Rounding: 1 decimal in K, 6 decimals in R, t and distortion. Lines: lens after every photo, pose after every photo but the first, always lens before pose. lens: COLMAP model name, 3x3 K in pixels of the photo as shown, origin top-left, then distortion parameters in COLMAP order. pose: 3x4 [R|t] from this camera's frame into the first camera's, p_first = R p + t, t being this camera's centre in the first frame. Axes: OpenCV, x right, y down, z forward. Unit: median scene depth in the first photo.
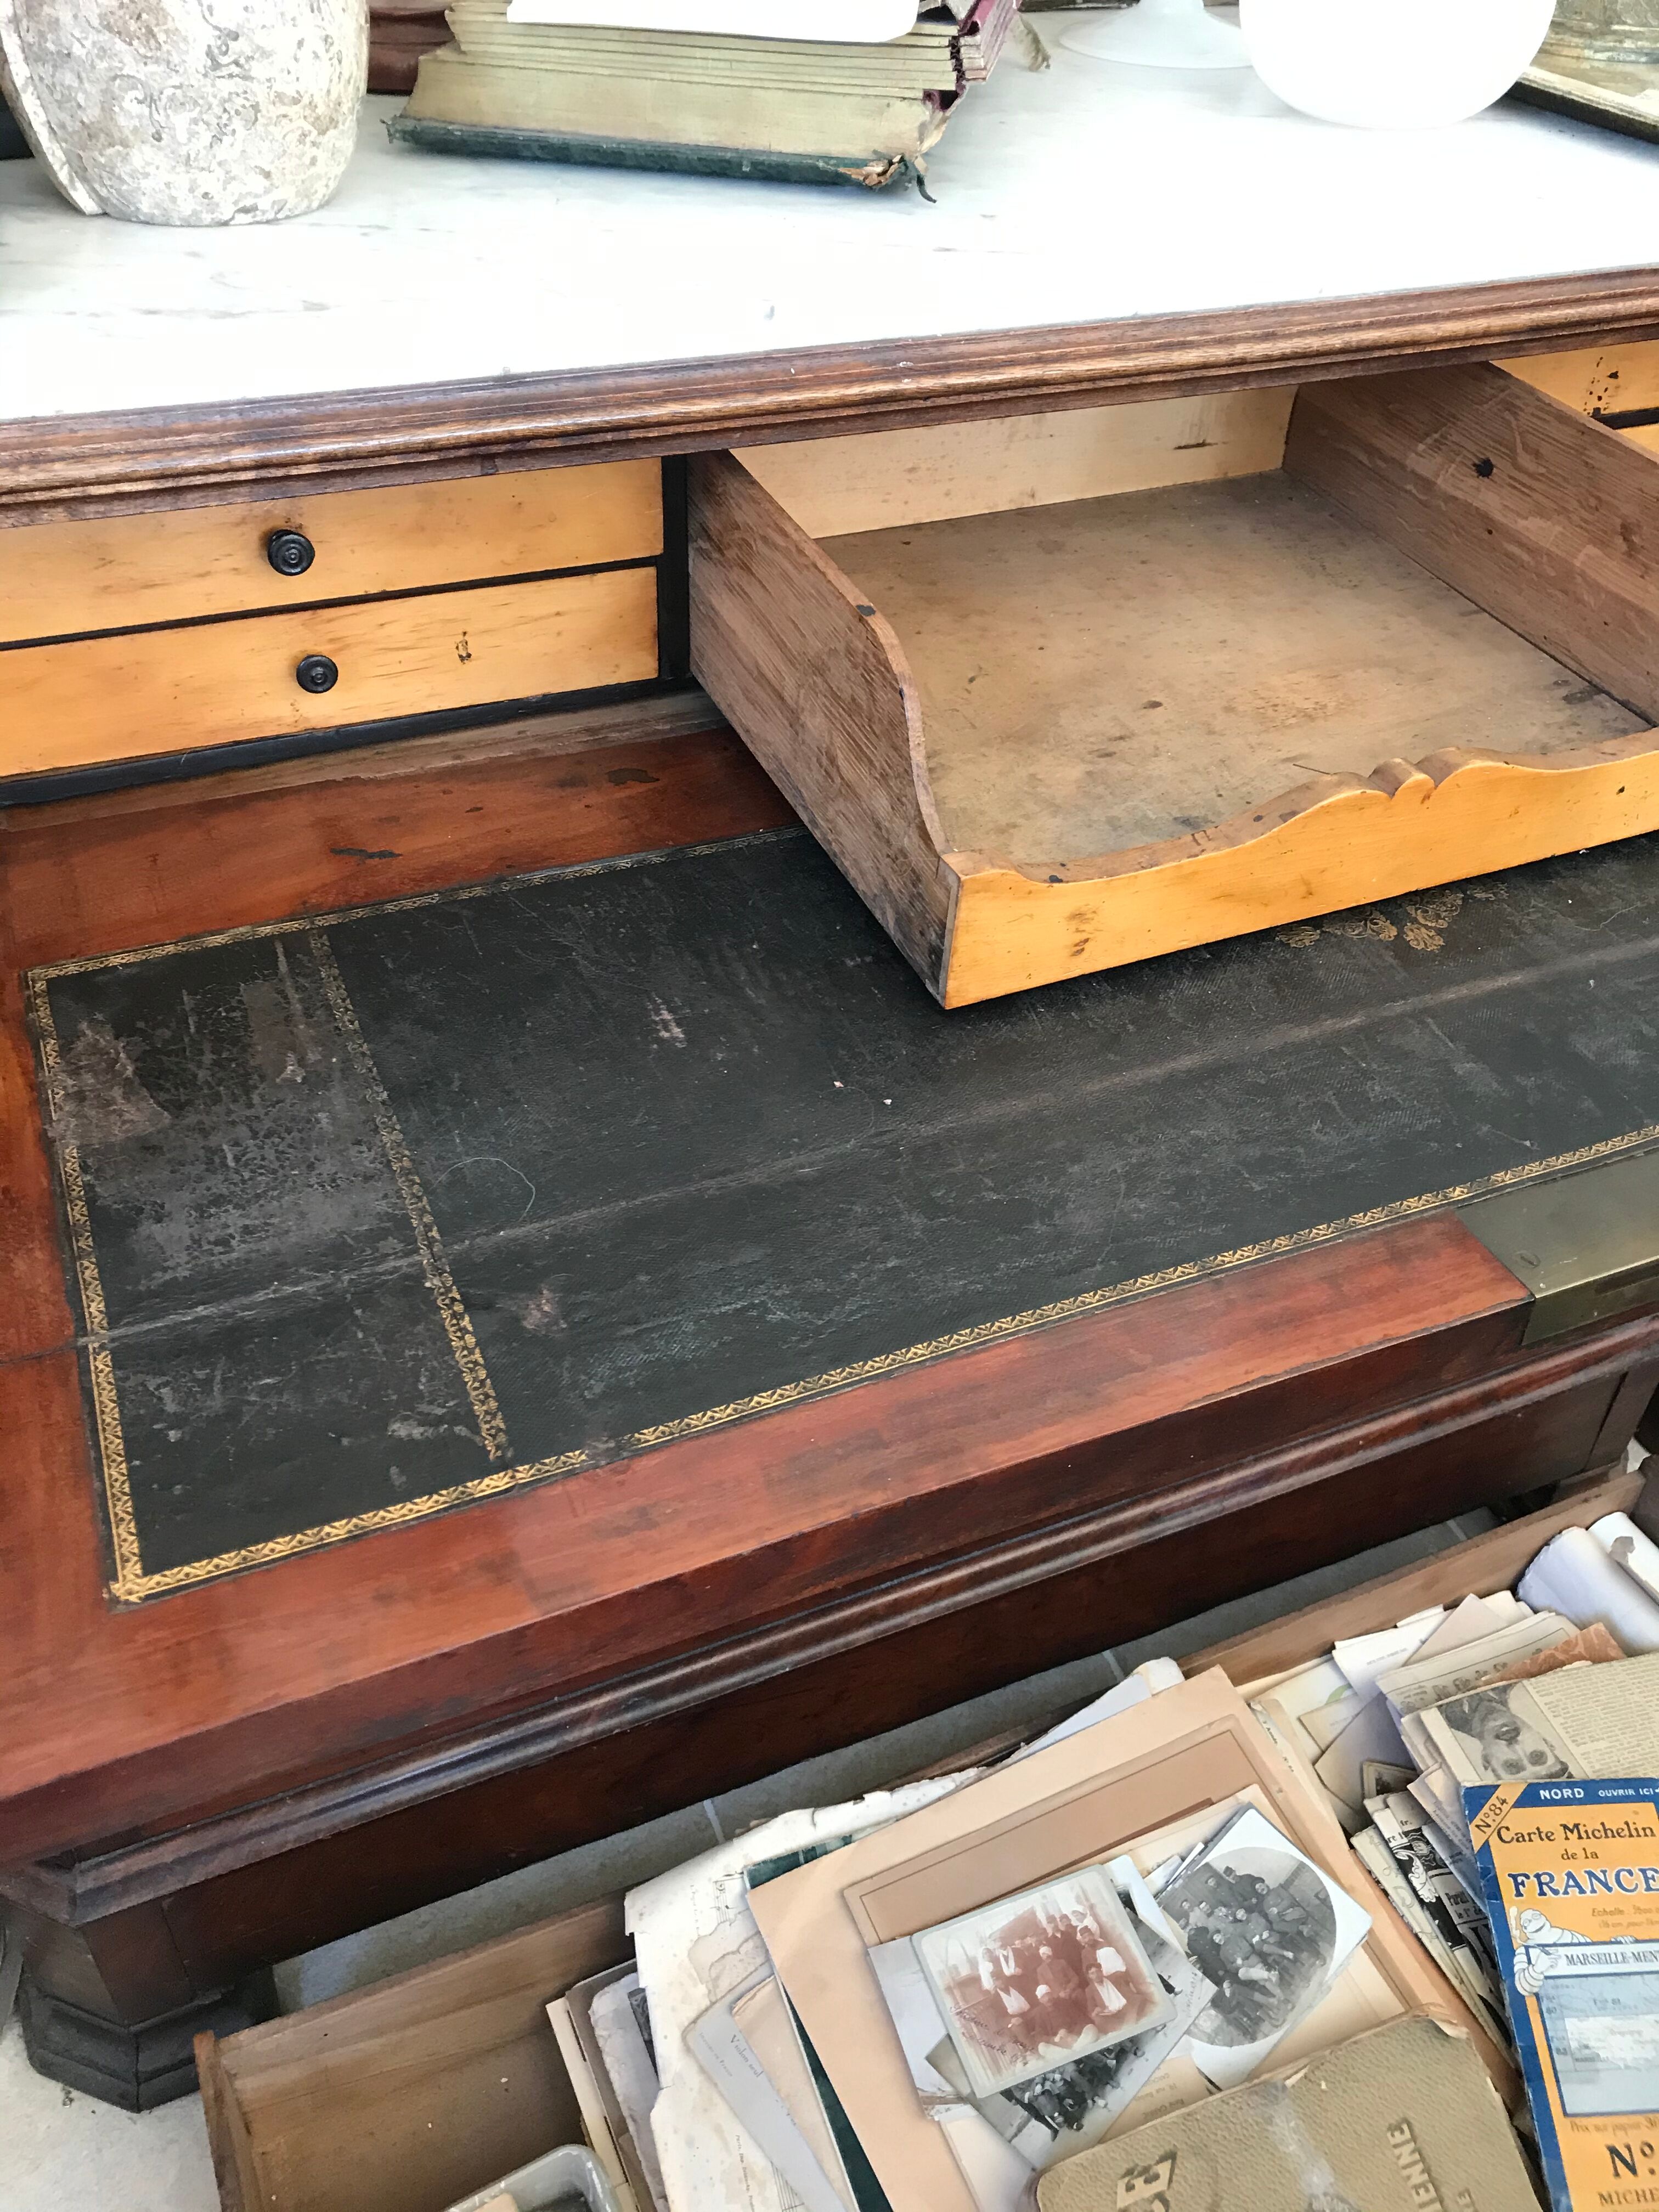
lens RADIAL K [[1853.5, 0, 829.5], [0, 1853.5, 1106.0], [0, 0, 1]] dist [-0.027459, 0.083470]
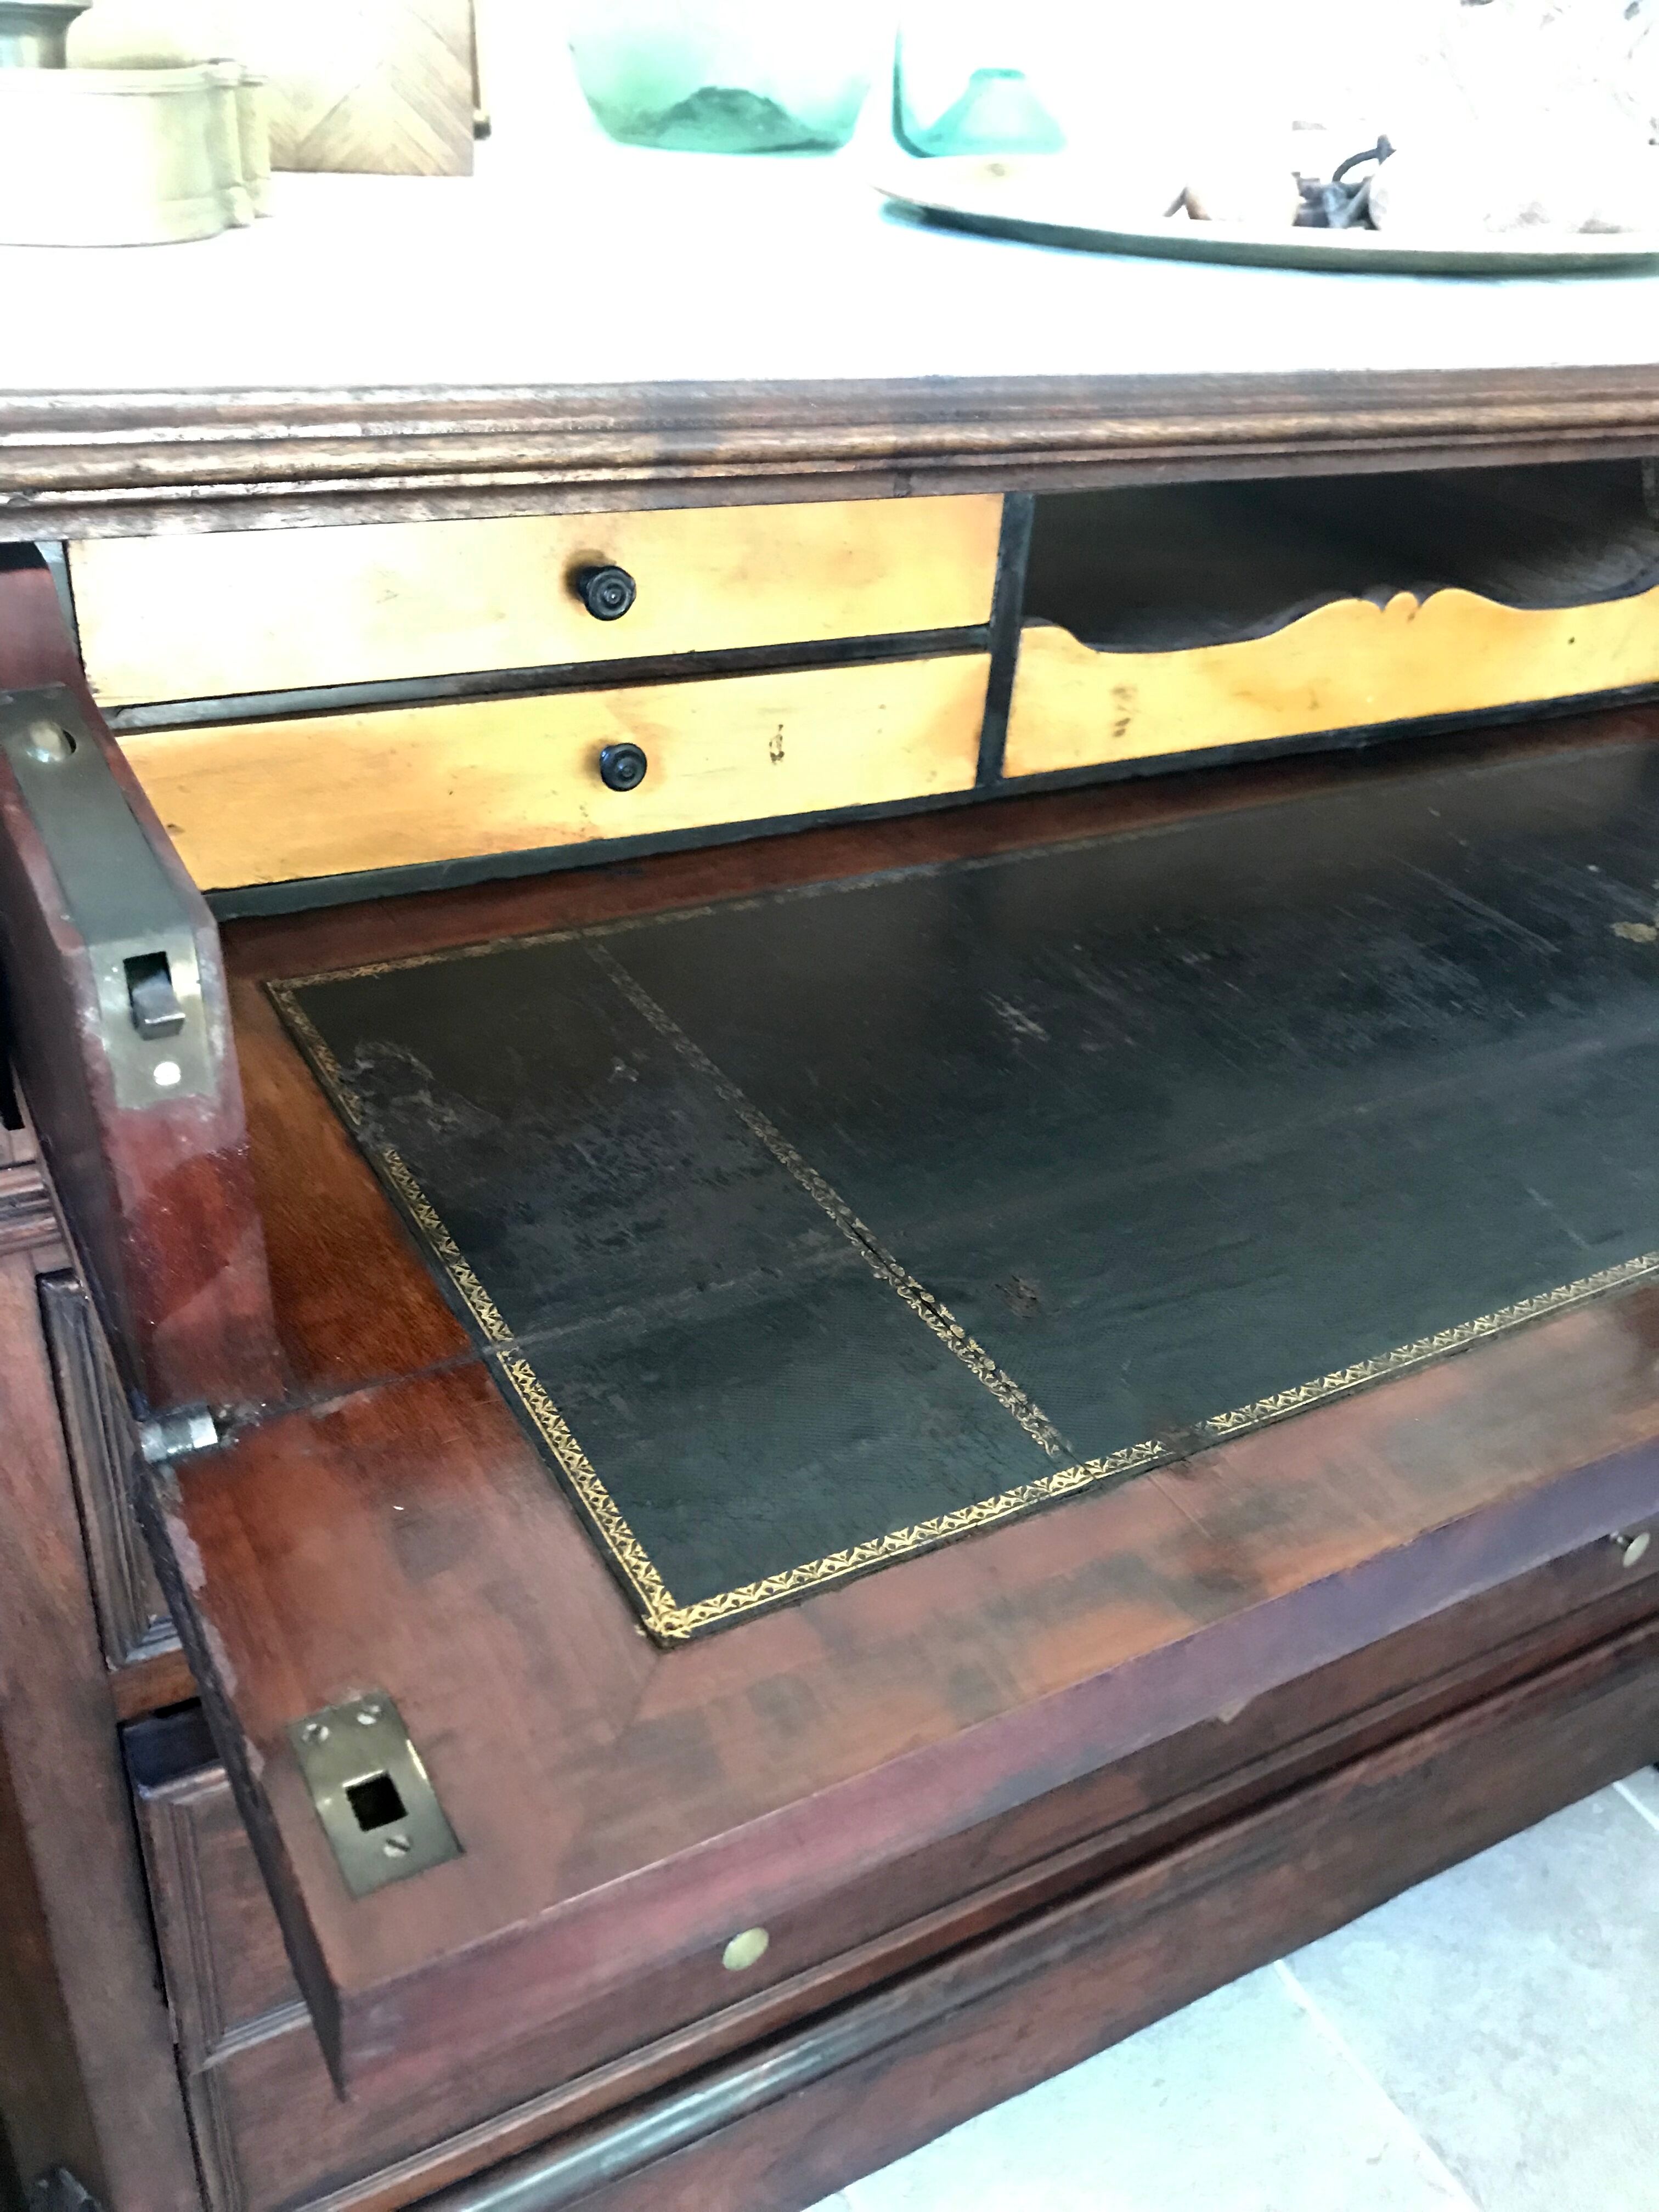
lens RADIAL K [[1857.8, 0, 829.2], [0, 1857.8, 1102.8], [0, 0, 1]] dist [0.006928, 0.000831]
pose [[0.992900, -0.033281, 0.114205, -0.165387], [0.049857, 0.988099, -0.145512, 0.069421], [-0.108003, 0.150173, 0.982743, 0.090284]]
